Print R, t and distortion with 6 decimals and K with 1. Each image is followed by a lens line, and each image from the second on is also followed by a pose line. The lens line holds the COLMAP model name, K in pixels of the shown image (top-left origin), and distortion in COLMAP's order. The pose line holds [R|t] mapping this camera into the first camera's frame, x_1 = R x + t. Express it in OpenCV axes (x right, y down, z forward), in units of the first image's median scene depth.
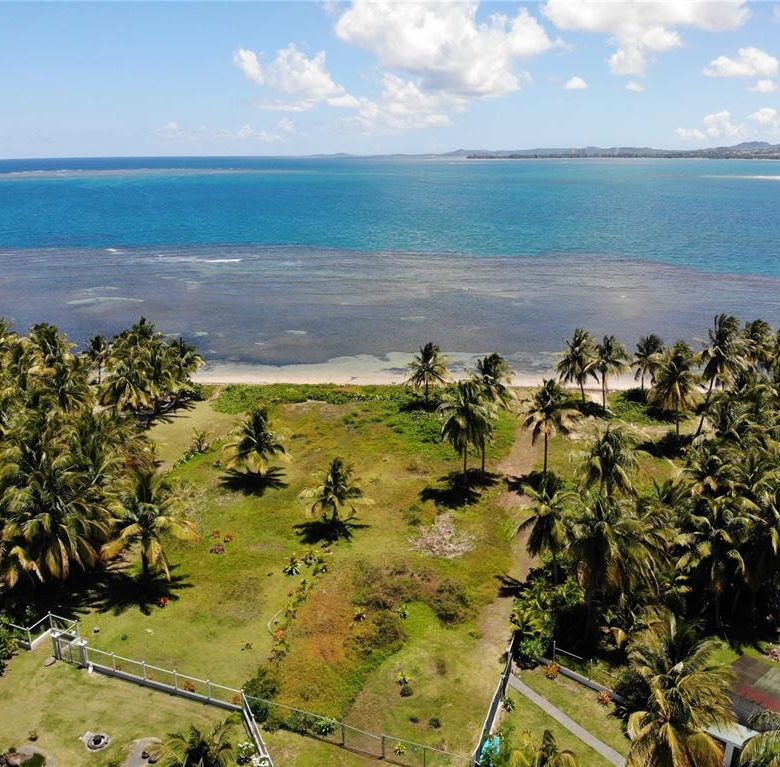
lens RADIAL K [[745.7, 0, 399.0], [0, 745.7, 379.8], [0, 0, 1]] dist [0.280220, -0.778262]
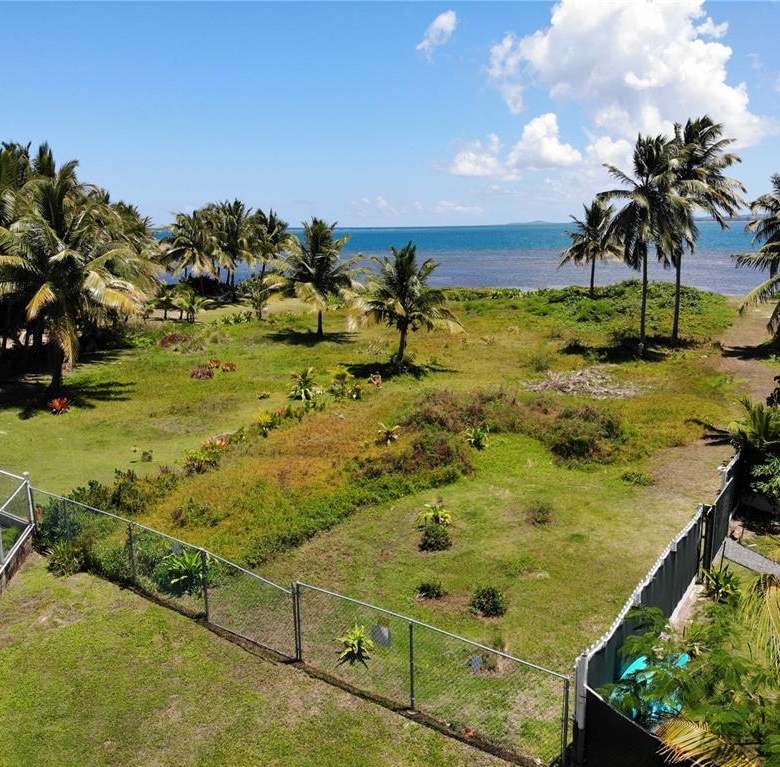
lens RADIAL K [[745.7, 0, 399.0], [0, 745.7, 379.8], [0, 0, 1]] dist [0.280220, -0.778262]
pose [[0.968316, 0.043103, -0.245981, 0.061332], [-0.064052, 0.994908, -0.077810, 0.264871], [0.241375, 0.091100, 0.966146, 0.457448]]
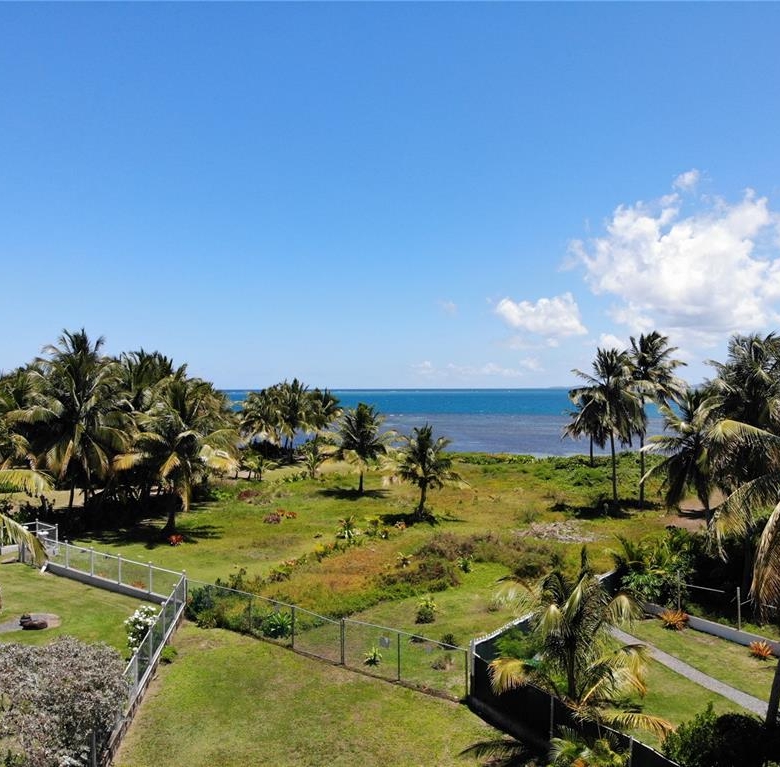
lens RADIAL K [[745.7, 0, 399.0], [0, 745.7, 379.8], [0, 0, 1]] dist [0.280220, -0.778262]
pose [[0.952175, -0.001235, -0.305552, 0.135795], [-0.088785, 0.955728, -0.280538, 0.294674], [0.292371, 0.294250, 0.909910, 0.264630]]
